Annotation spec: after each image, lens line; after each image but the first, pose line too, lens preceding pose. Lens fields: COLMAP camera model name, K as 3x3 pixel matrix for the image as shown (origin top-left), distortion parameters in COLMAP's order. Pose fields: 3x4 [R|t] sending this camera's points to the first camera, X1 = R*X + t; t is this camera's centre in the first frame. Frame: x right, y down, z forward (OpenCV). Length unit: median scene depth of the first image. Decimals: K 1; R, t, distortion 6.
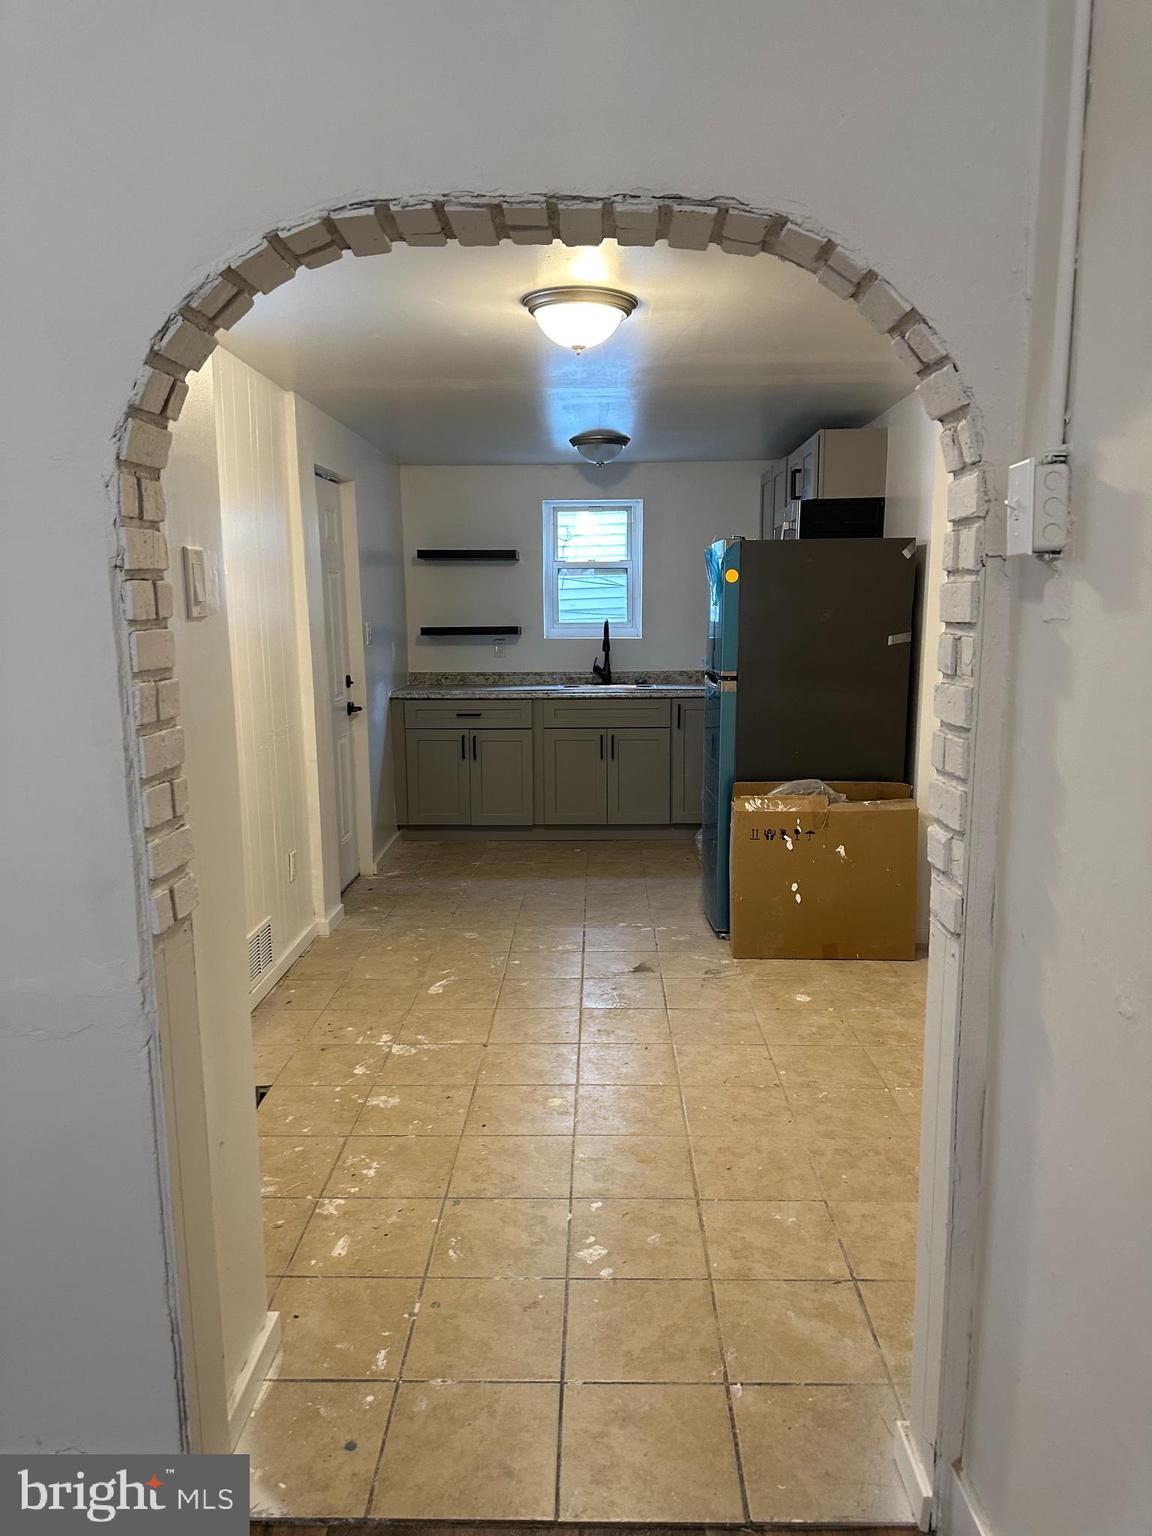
lens RADIAL K [[1079.7, 0, 577.6], [0, 1079.7, 773.2], [0, 0, 1]] dist [-0.006229, -0.008449]
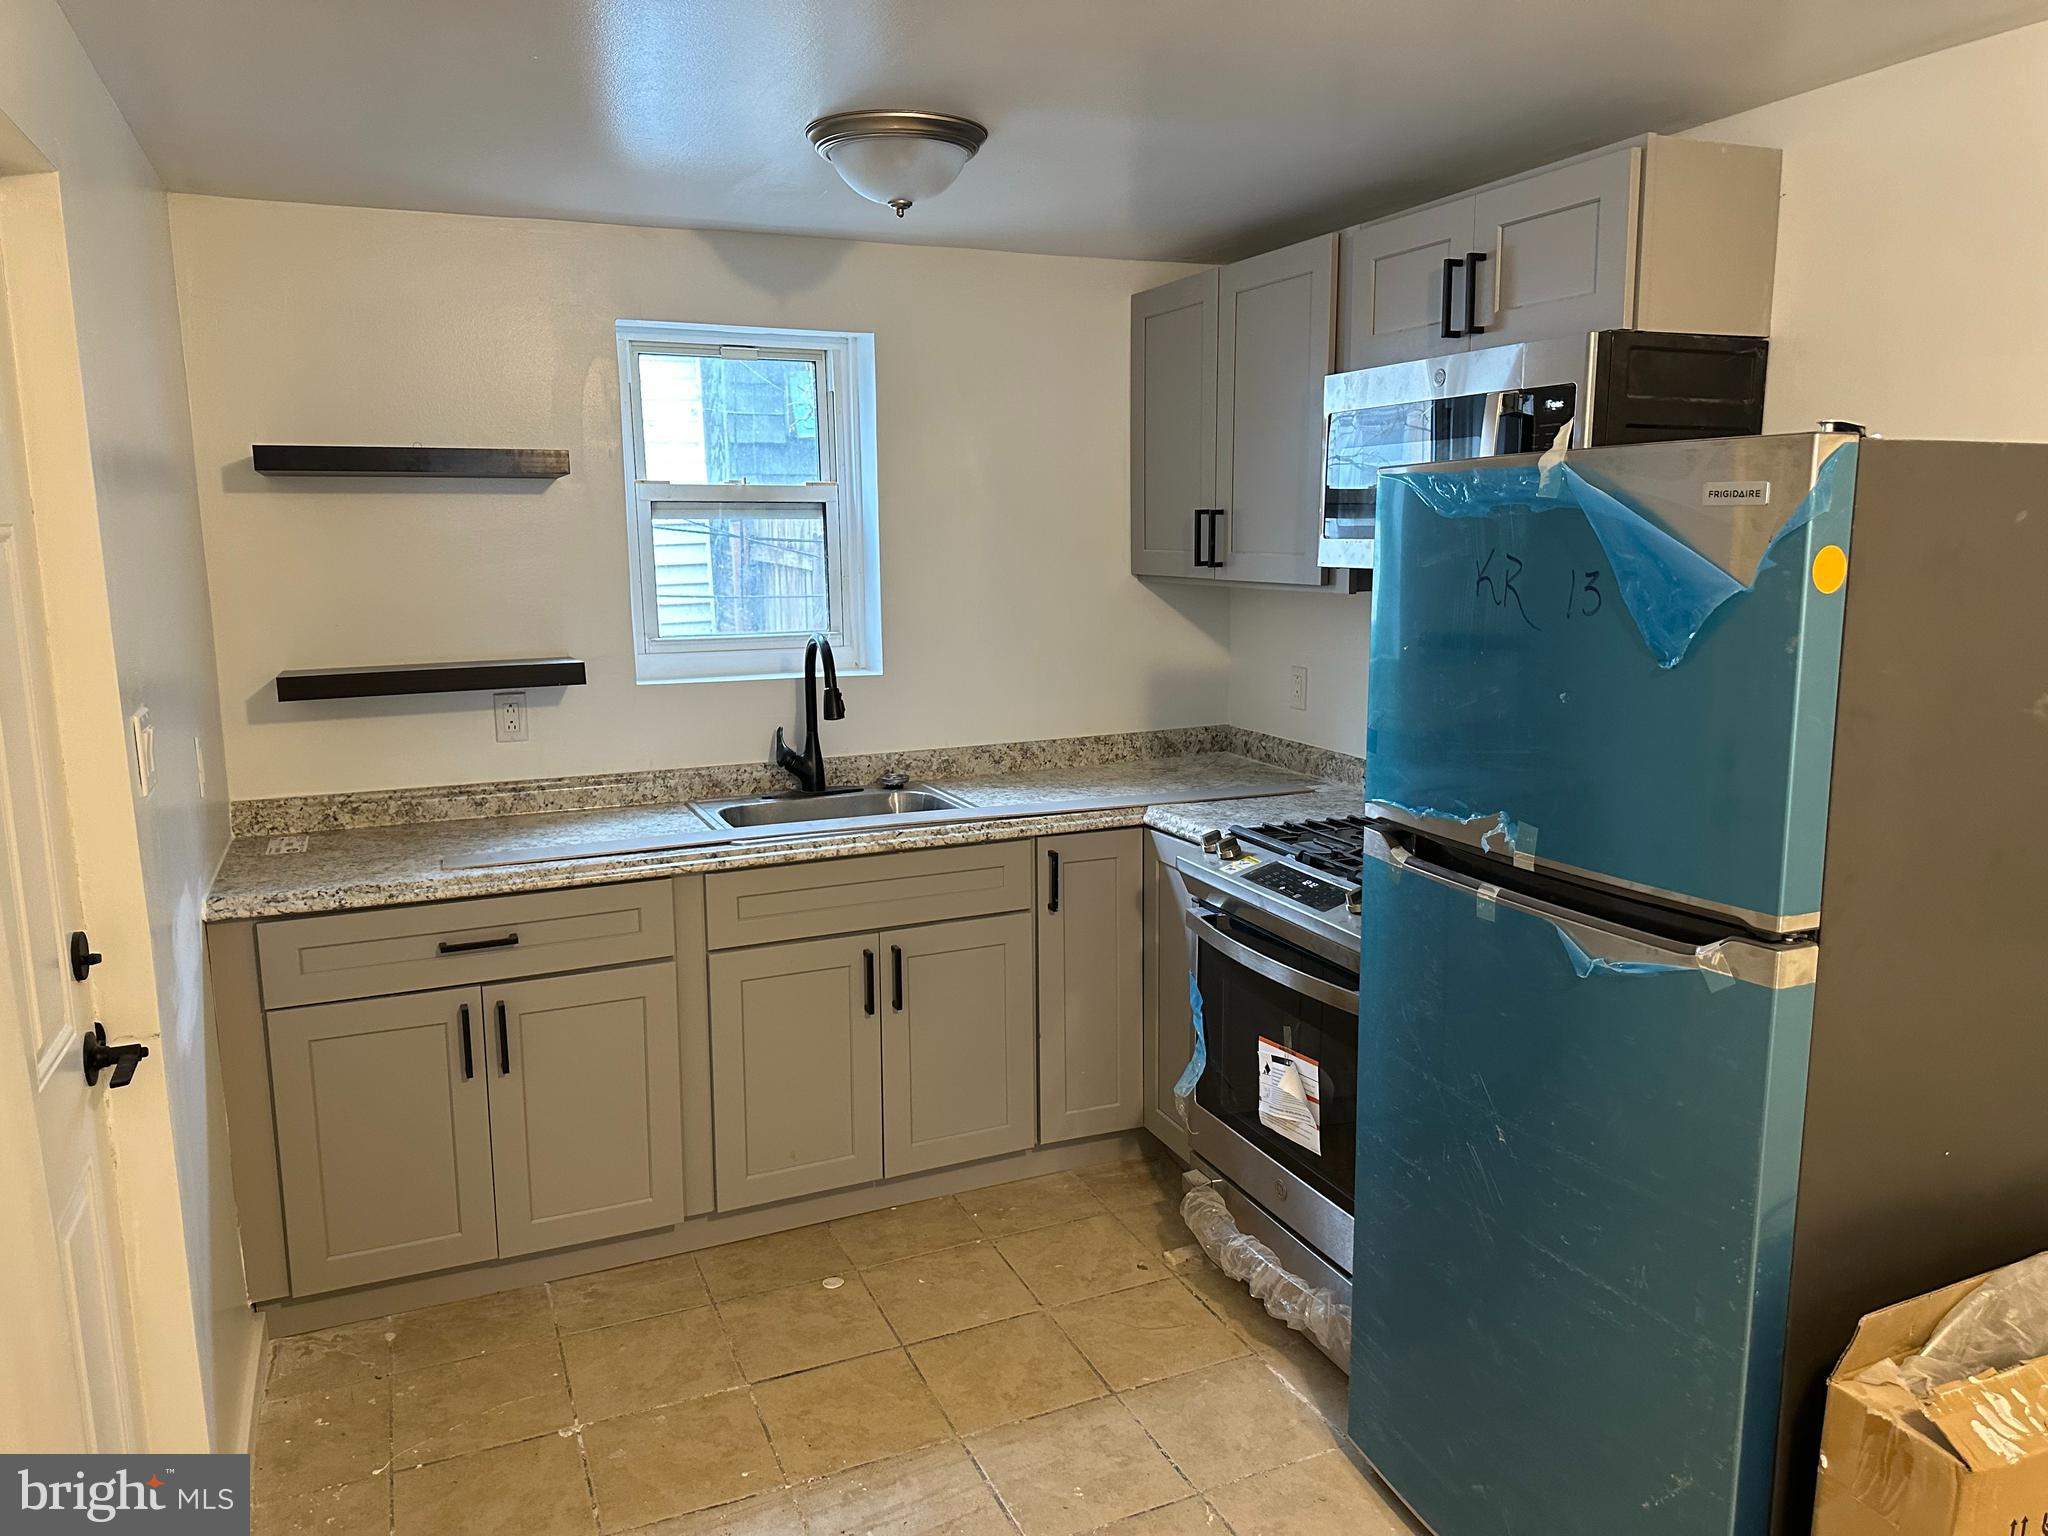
lens RADIAL K [[1439.6, 0, 1026.1], [0, 1439.6, 717.1], [0, 0, 1]] dist [-0.006229, -0.008449]
pose [[0.899503, -0.064042, 0.432196, -0.135593], [0.071658, 0.997428, -0.001340, -0.110530], [-0.430998, 0.032175, 0.901779, 0.523283]]
